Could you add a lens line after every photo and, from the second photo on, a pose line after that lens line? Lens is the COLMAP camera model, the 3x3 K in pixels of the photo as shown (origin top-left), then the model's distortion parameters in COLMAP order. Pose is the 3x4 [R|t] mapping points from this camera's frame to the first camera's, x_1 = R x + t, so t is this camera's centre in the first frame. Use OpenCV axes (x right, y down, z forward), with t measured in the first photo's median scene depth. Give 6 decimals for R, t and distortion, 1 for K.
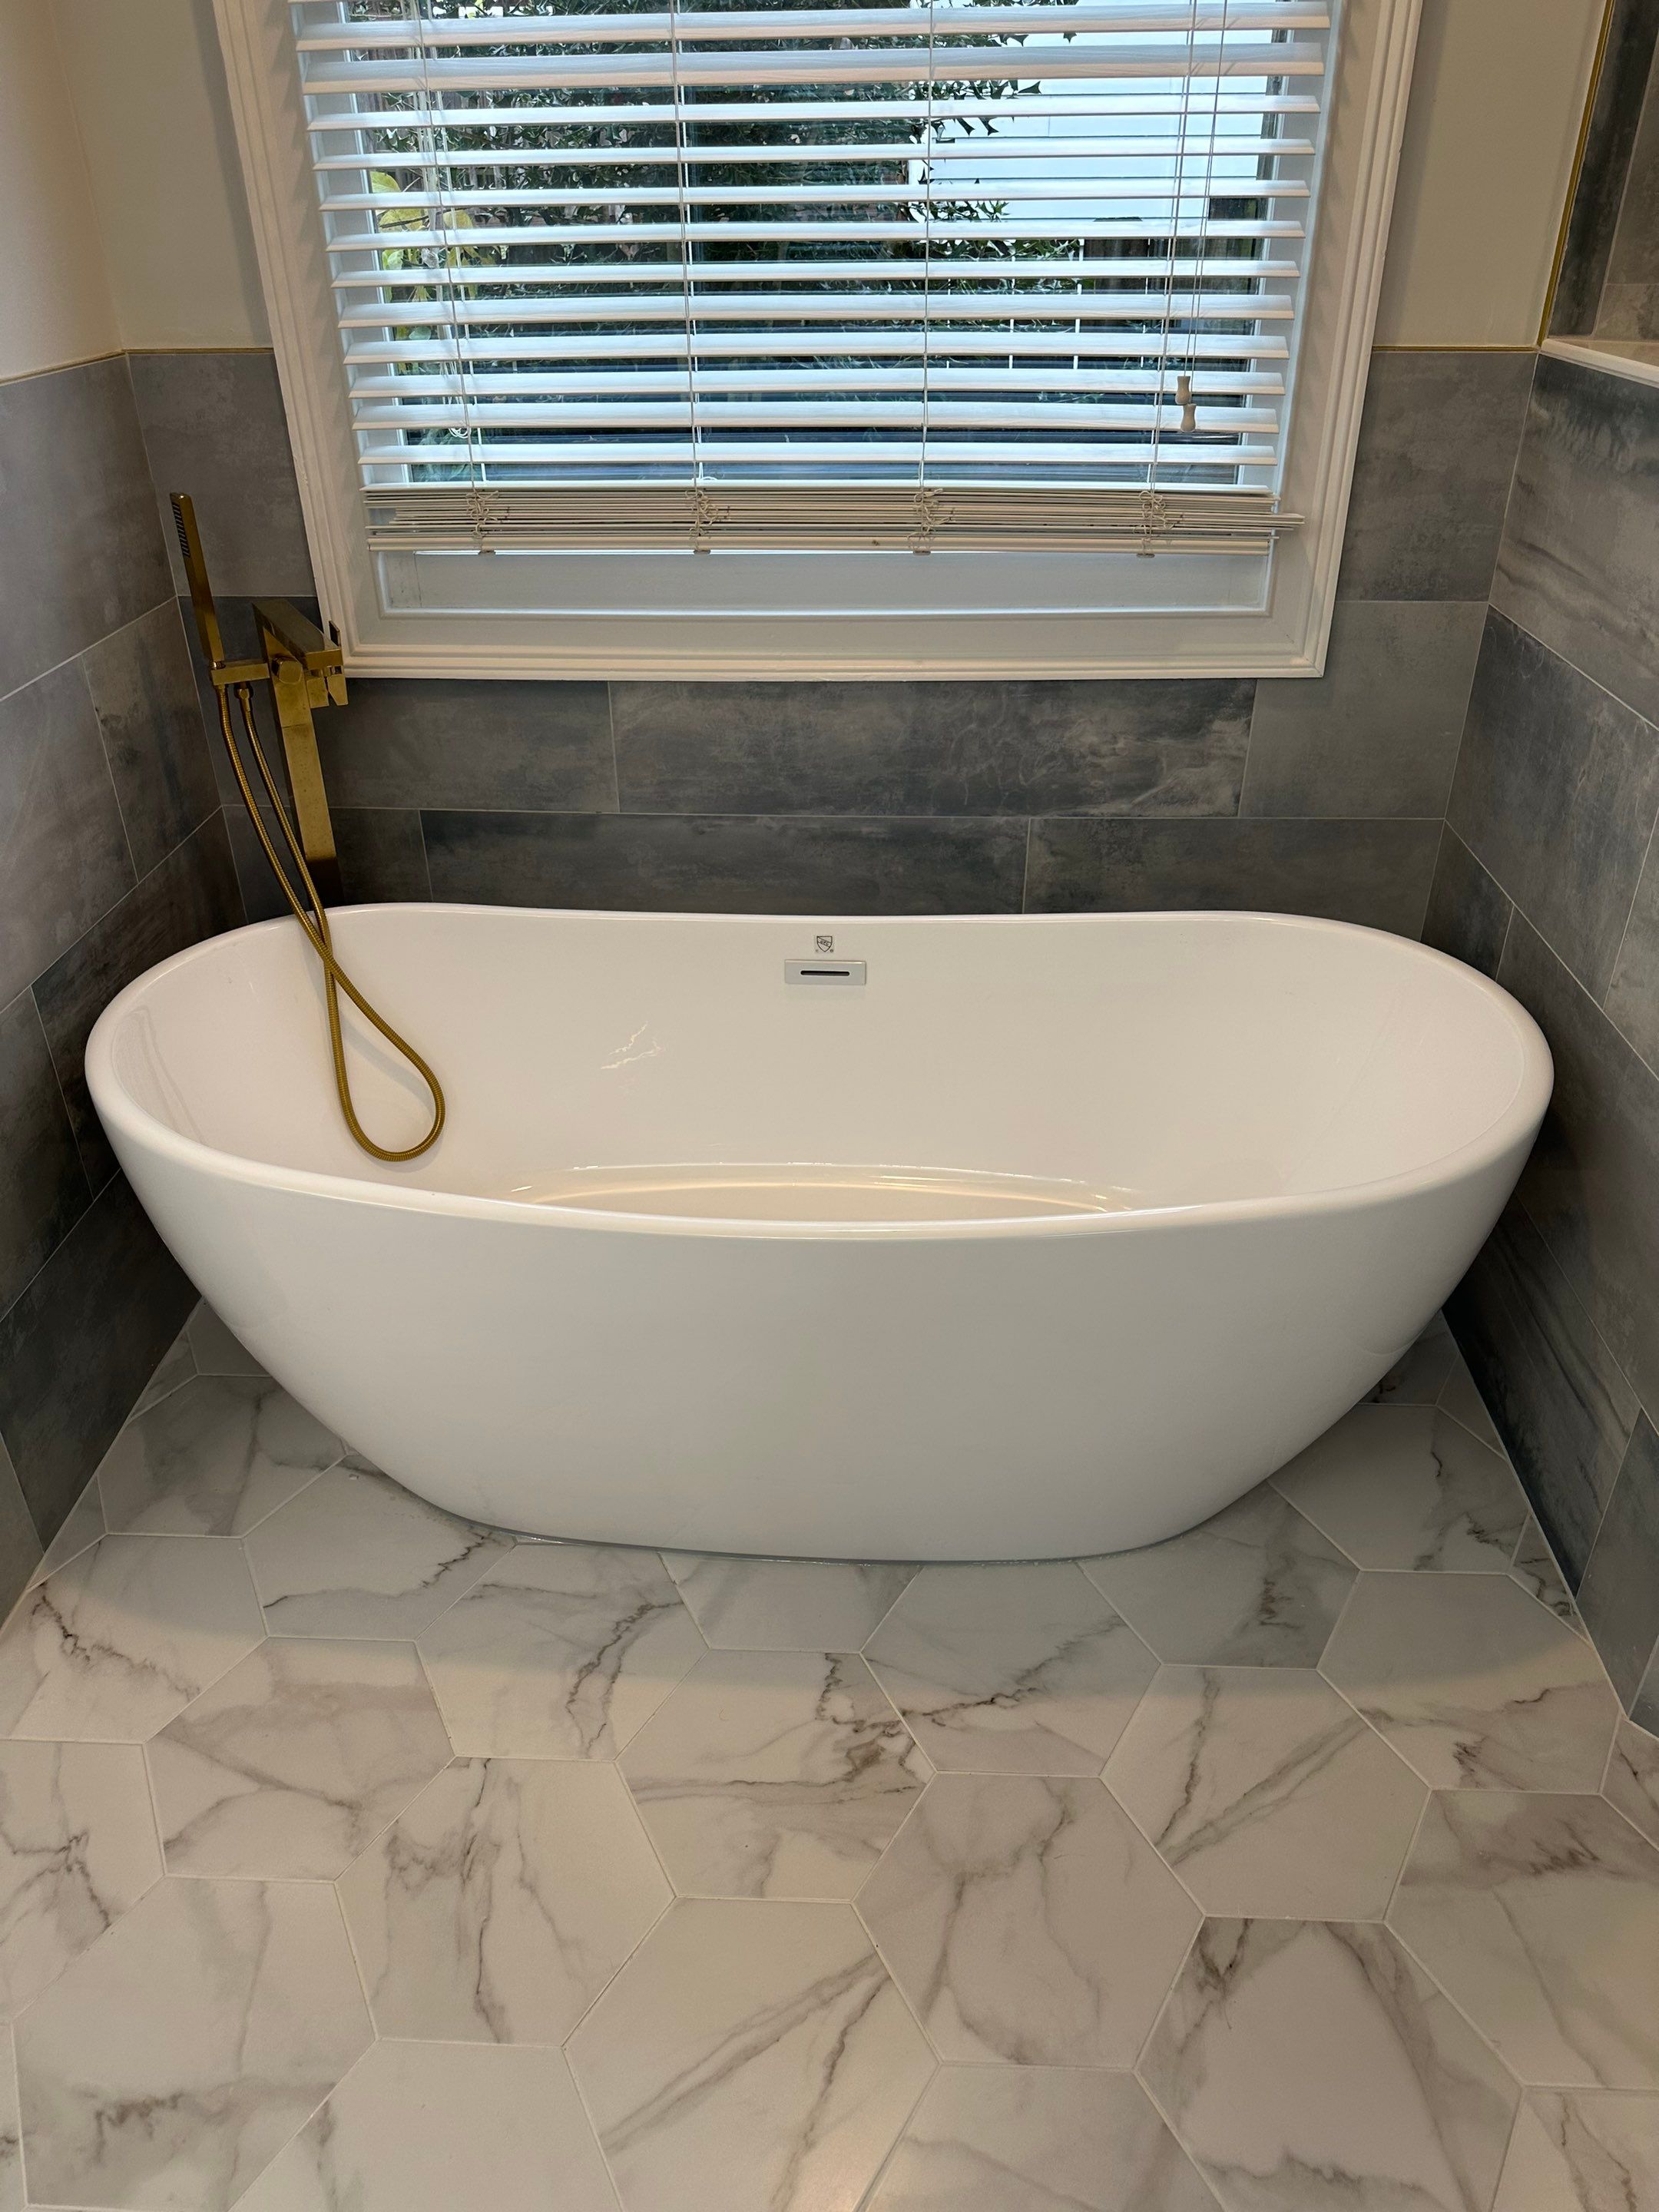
lens RADIAL K [[1555.1, 0, 819.3], [0, 1555.1, 1115.0], [0, 0, 1]] dist [0.044618, -0.058217]
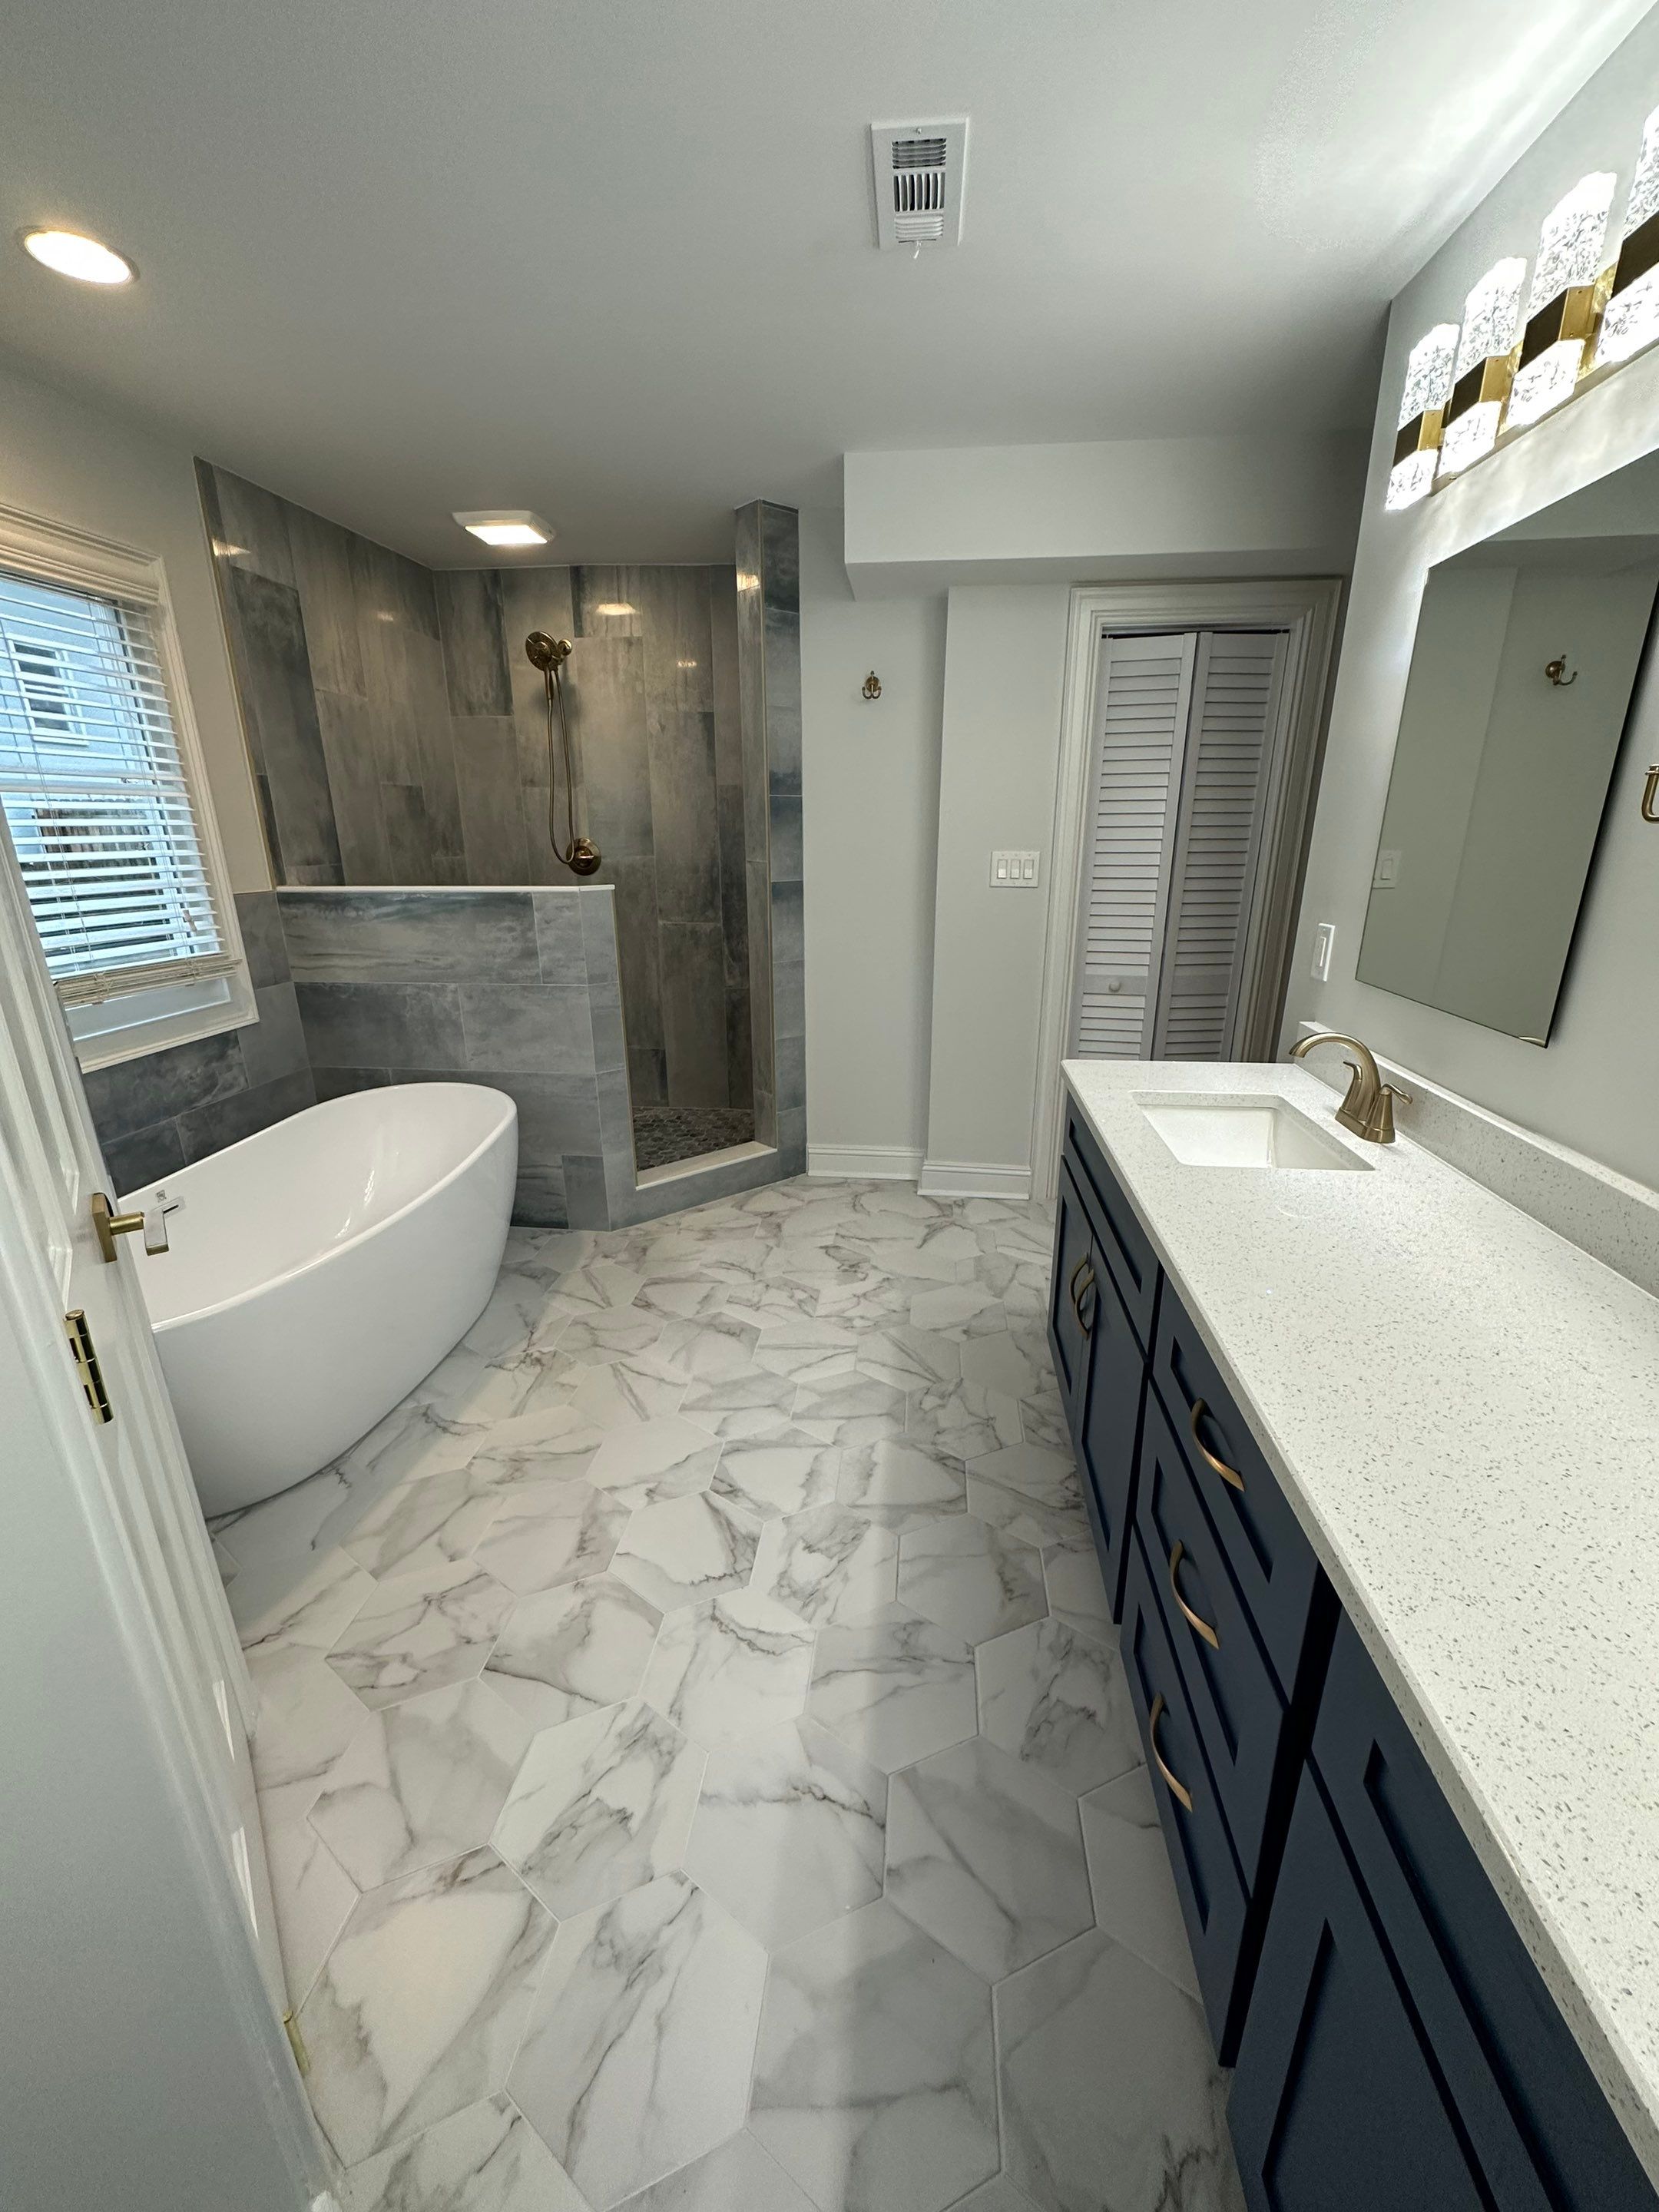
lens RADIAL K [[880.0, 0, 829.1], [0, 880.0, 1108.0], [0, 0, 1]] dist [-0.003427, 0.000715]
pose [[0.065383, -0.295820, 0.953003, -1.058113], [0.518740, 0.825931, 0.220787, -0.016252], [-0.852428, 0.479926, 0.207455, 0.047695]]
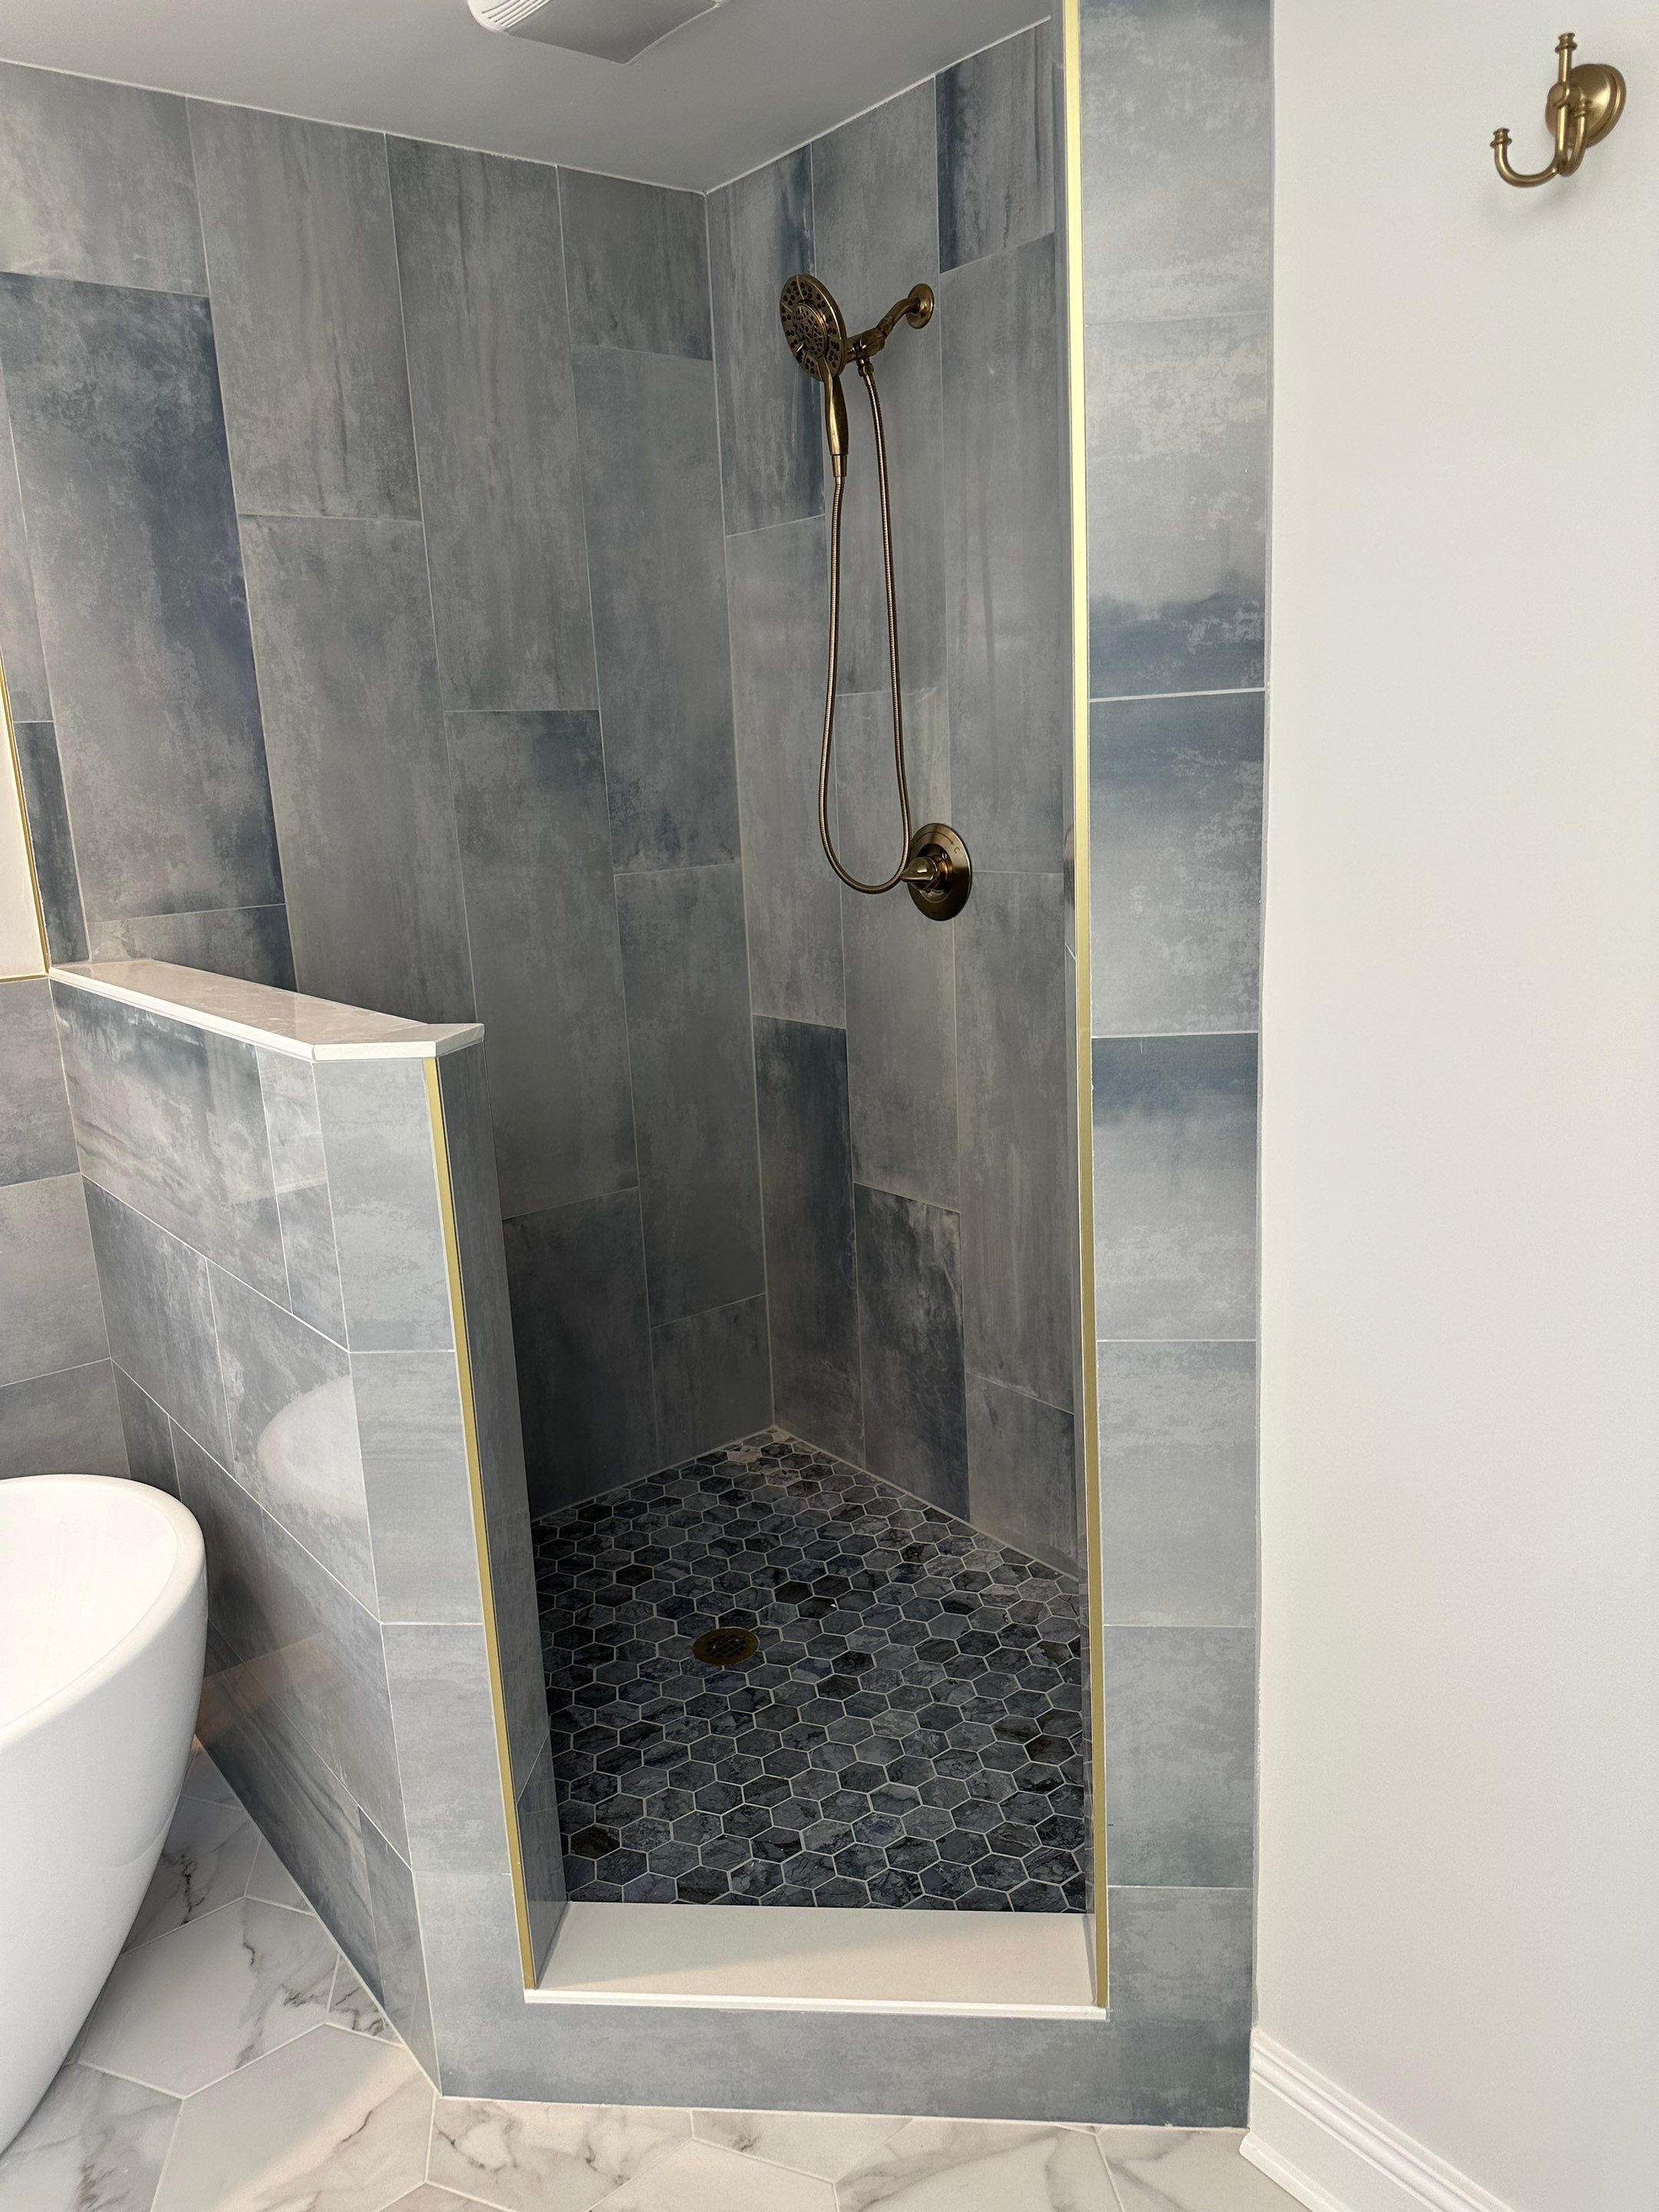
lens RADIAL K [[1558.0, 0, 833.4], [0, 1558.0, 1102.2], [0, 0, 1]] dist [0.056753, -0.082609]
pose [[0.749129, -0.172630, 0.639534, 0.123012], [0.378296, 0.904019, -0.199101, 0.071572], [-0.543781, 0.391085, 0.742533, -0.195627]]
